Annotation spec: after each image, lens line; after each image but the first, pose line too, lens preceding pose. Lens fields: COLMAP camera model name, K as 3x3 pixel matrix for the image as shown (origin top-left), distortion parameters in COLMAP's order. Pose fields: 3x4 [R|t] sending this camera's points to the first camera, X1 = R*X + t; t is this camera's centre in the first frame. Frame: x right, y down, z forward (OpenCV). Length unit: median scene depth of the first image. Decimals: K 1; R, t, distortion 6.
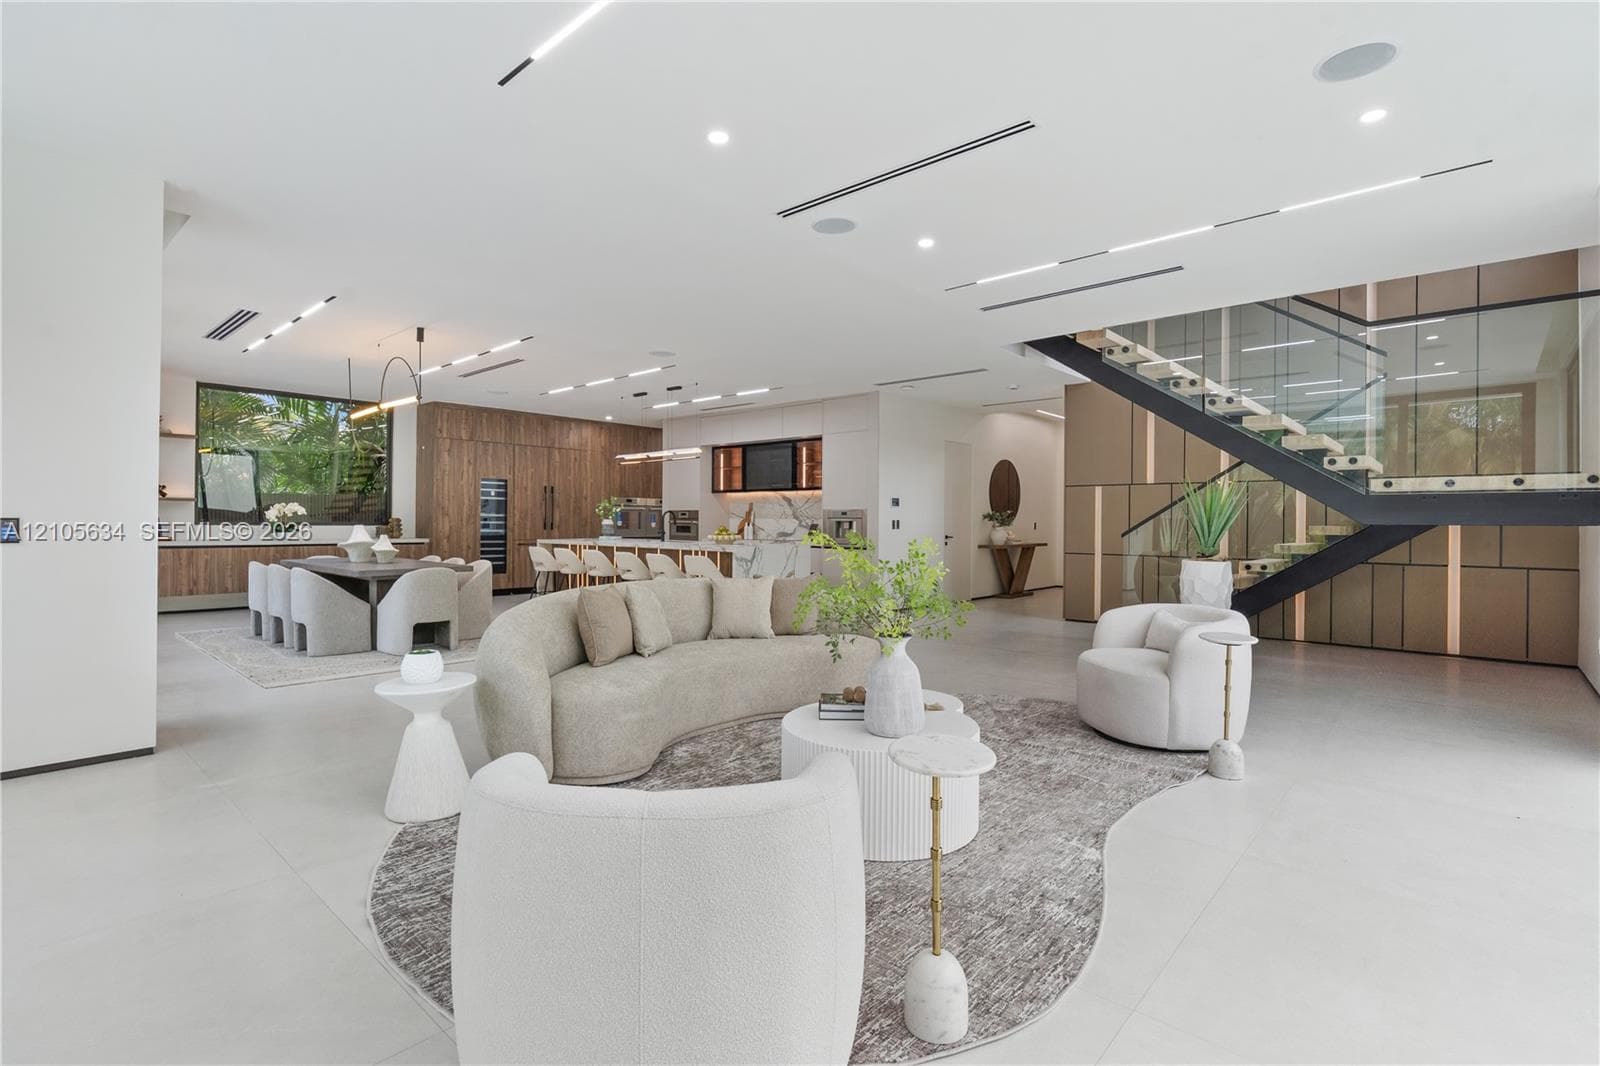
lens RADIAL K [[762.9, 0, 793.1], [0, 762.9, 518.6], [0, 0, 1]] dist [-0.001830, -0.000029]
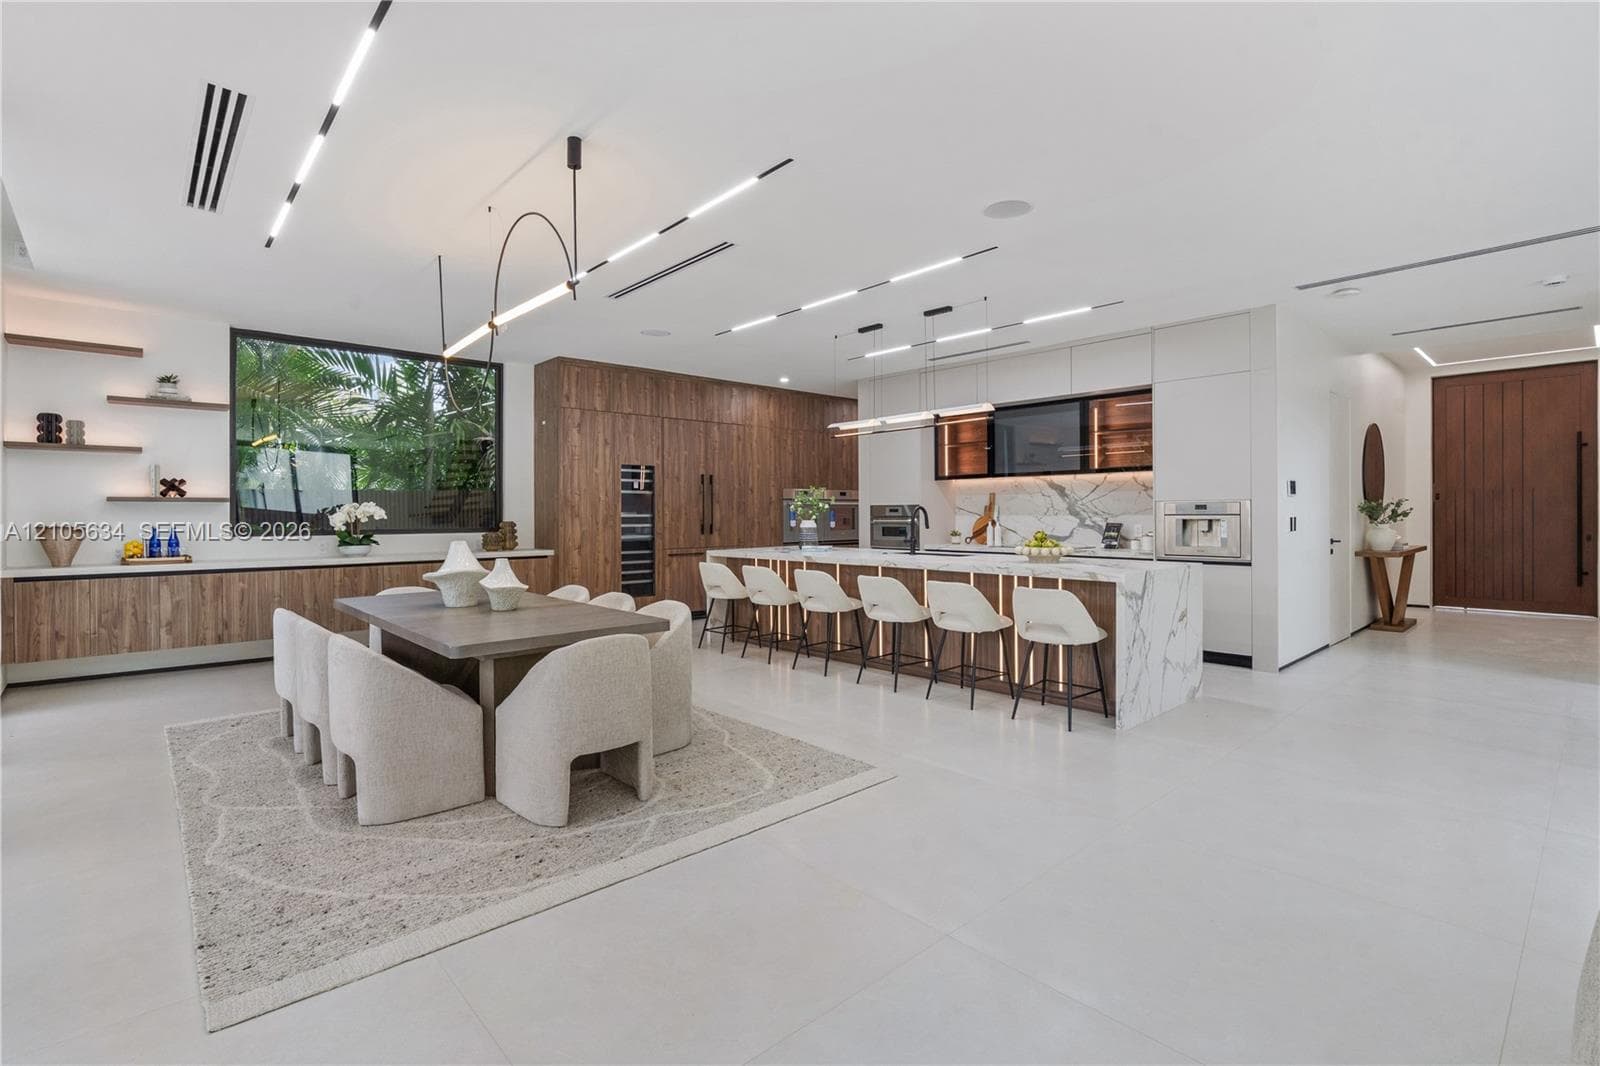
lens RADIAL K [[747.6, 0, 796.4], [0, 747.6, 508.6], [0, 0, 1]] dist [-0.001645, -0.000276]
pose [[0.995414, -0.013479, -0.094711, -0.185547], [0.013210, 0.999907, -0.003472, -0.006916], [0.094749, 0.002205, 0.995499, 0.327402]]
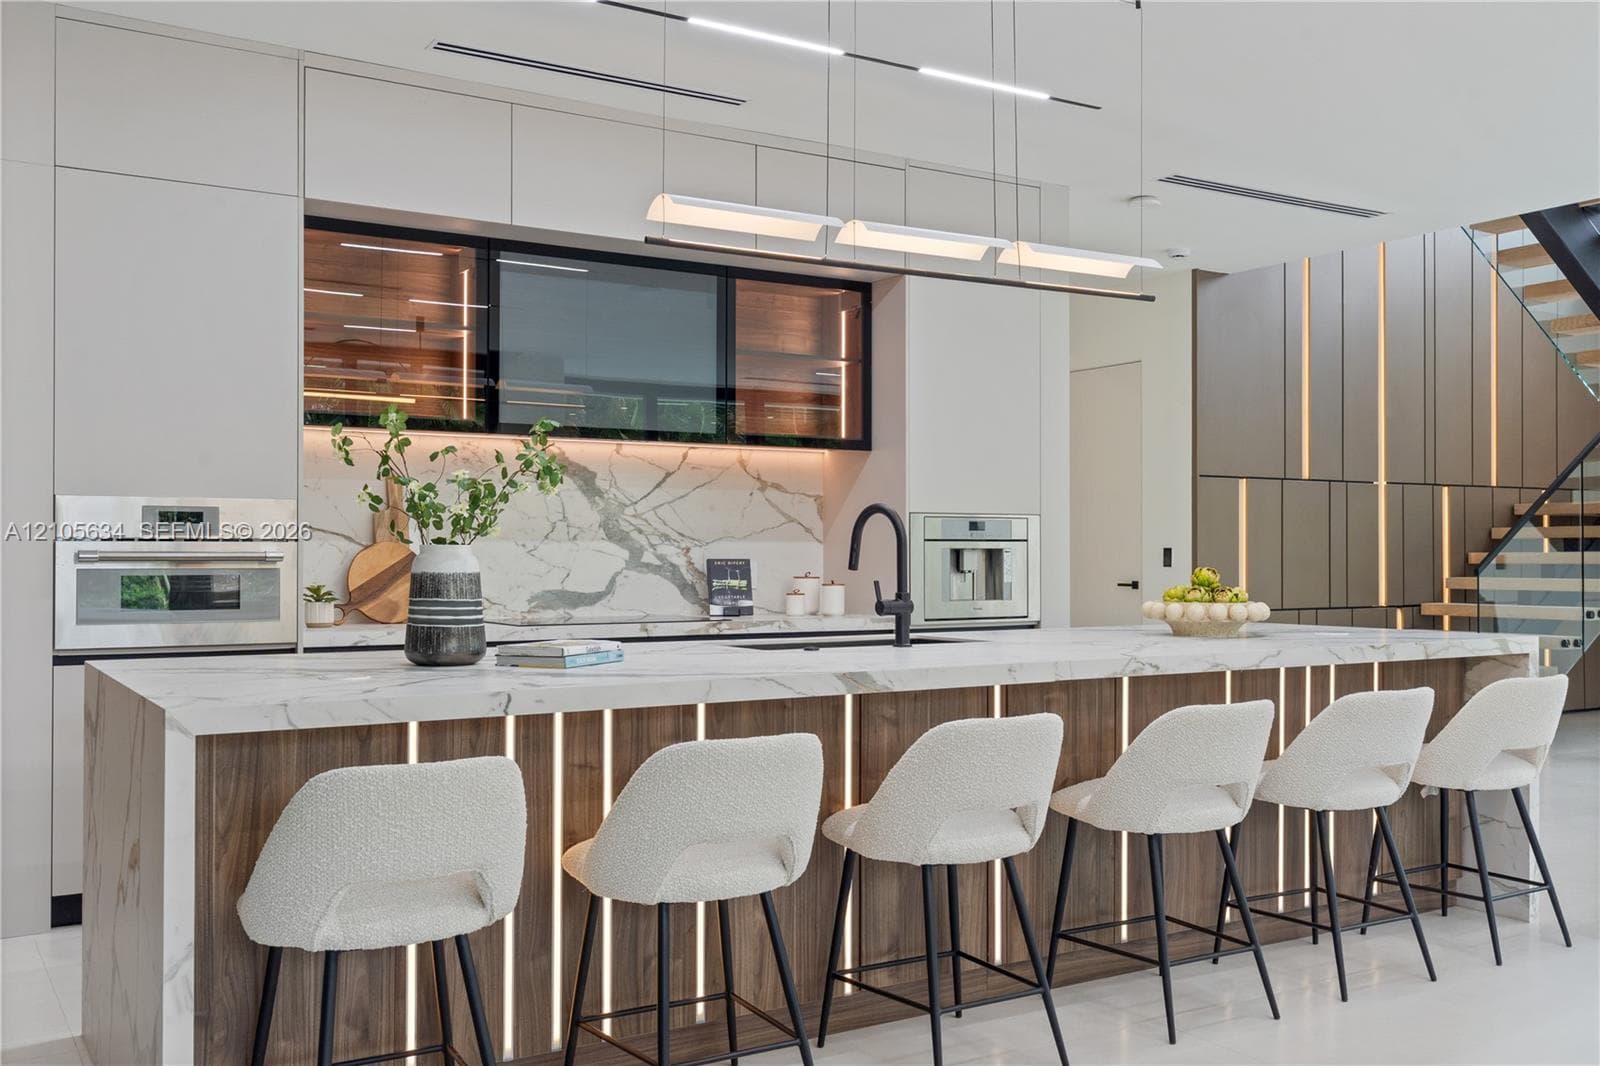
lens RADIAL K [[1469.2, 0, 800.0], [0, 1469.2, 533.0], [0, 0, 1]] dist [-0.006963, -0.003226]
pose [[0.273896, 0.004468, 0.961749, -0.518441], [-0.000310, 0.999990, -0.004557, -0.000379], [-0.961759, 0.000950, 0.273895, 0.816296]]
